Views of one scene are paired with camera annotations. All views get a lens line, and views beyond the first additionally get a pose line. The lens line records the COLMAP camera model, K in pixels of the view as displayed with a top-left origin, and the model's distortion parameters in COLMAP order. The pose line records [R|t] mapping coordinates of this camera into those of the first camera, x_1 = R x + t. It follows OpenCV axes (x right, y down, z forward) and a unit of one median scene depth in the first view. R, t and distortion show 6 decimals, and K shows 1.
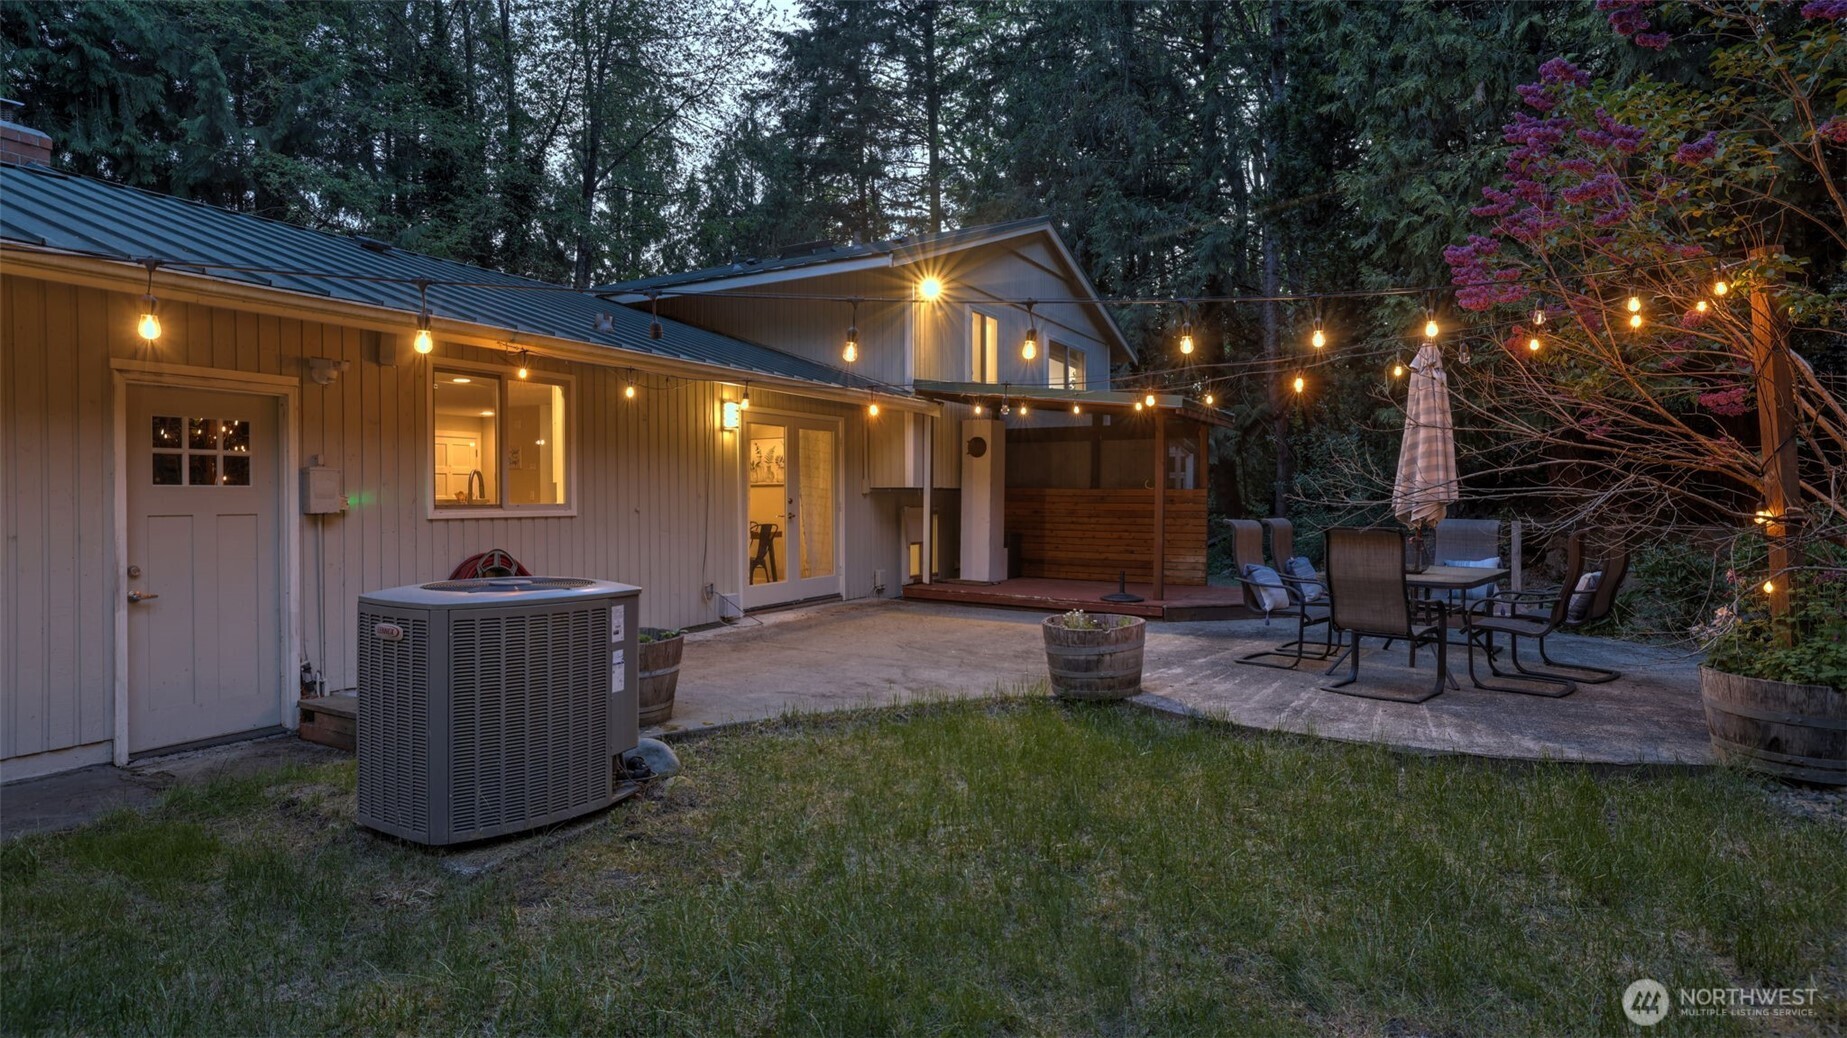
lens RADIAL K [[964.1, 0, 925.2], [0, 964.1, 483.2], [0, 0, 1]] dist [-0.001429, 0.000441]
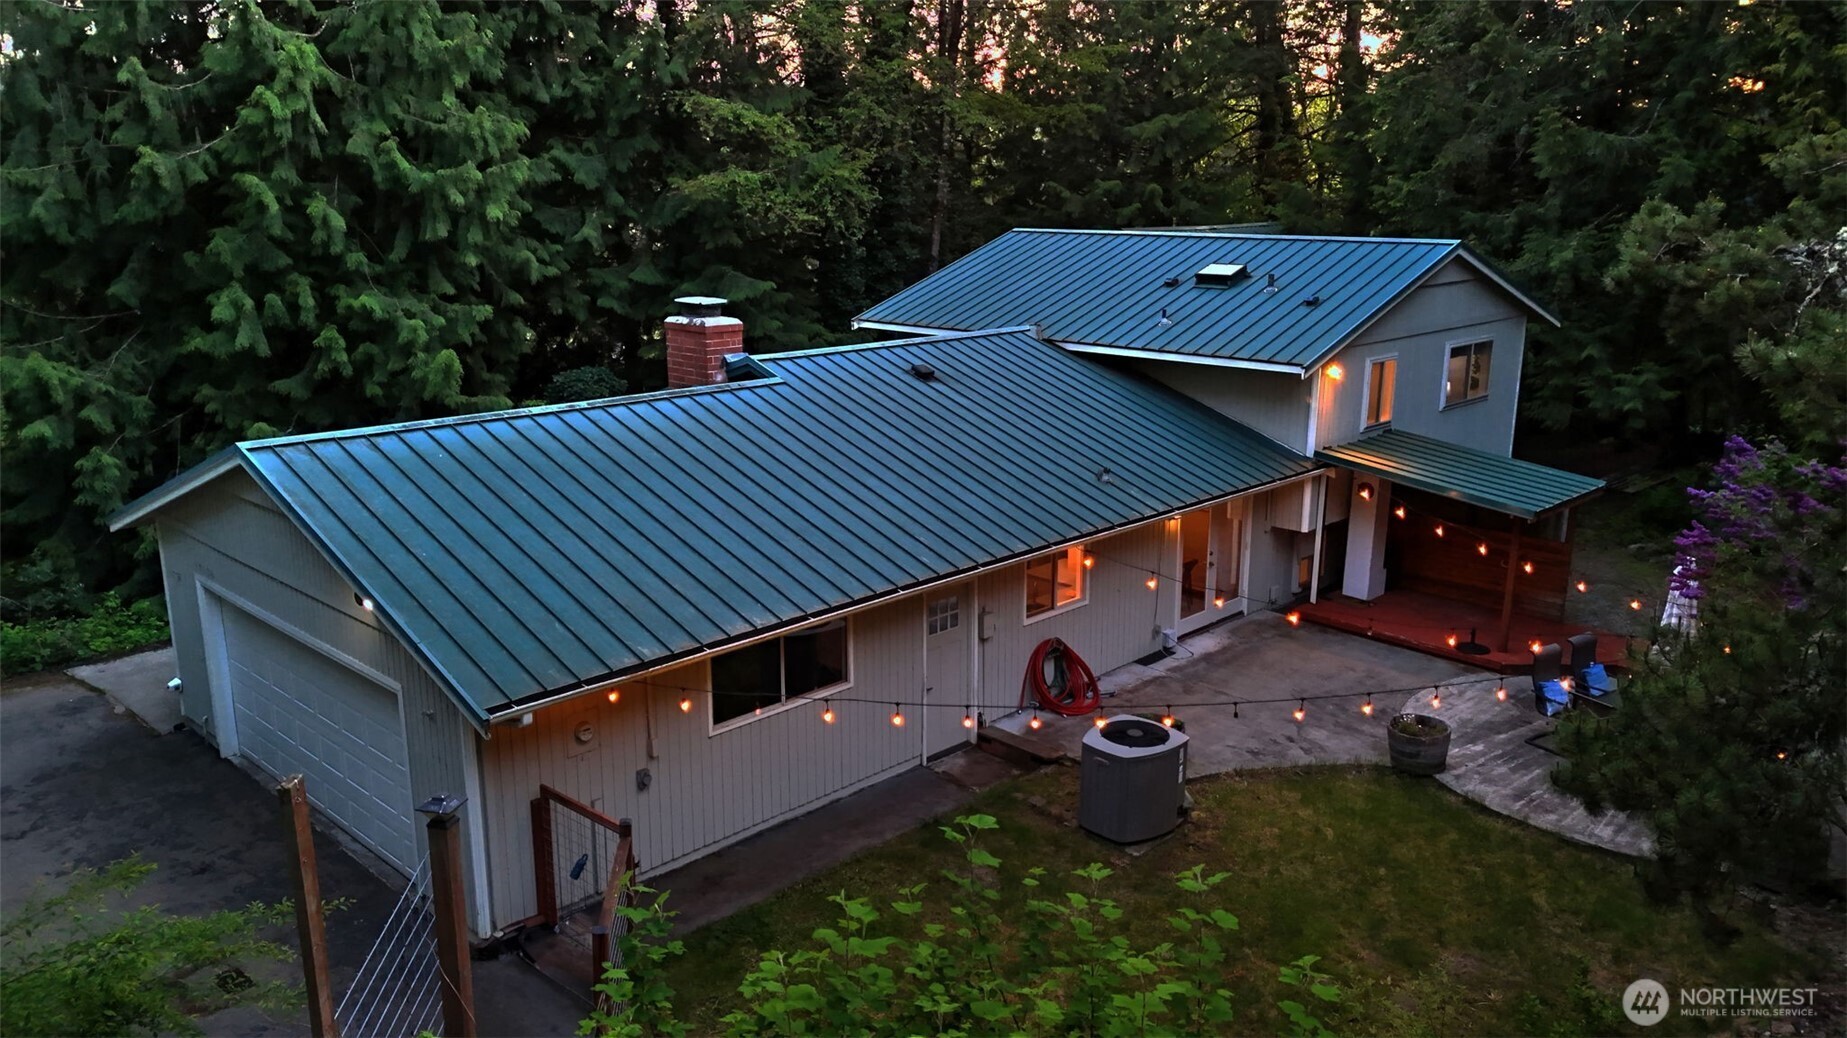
lens RADIAL K [[1340.4, 0, 923.5], [0, 1340.4, 519.0], [0, 0, 1]] dist [0.002366, 0.001579]
pose [[0.963492, 0.064907, -0.259752, -0.078968], [0.000025, 0.970148, 0.242514, -0.816257], [0.267739, -0.233667, 0.934728, -1.408565]]
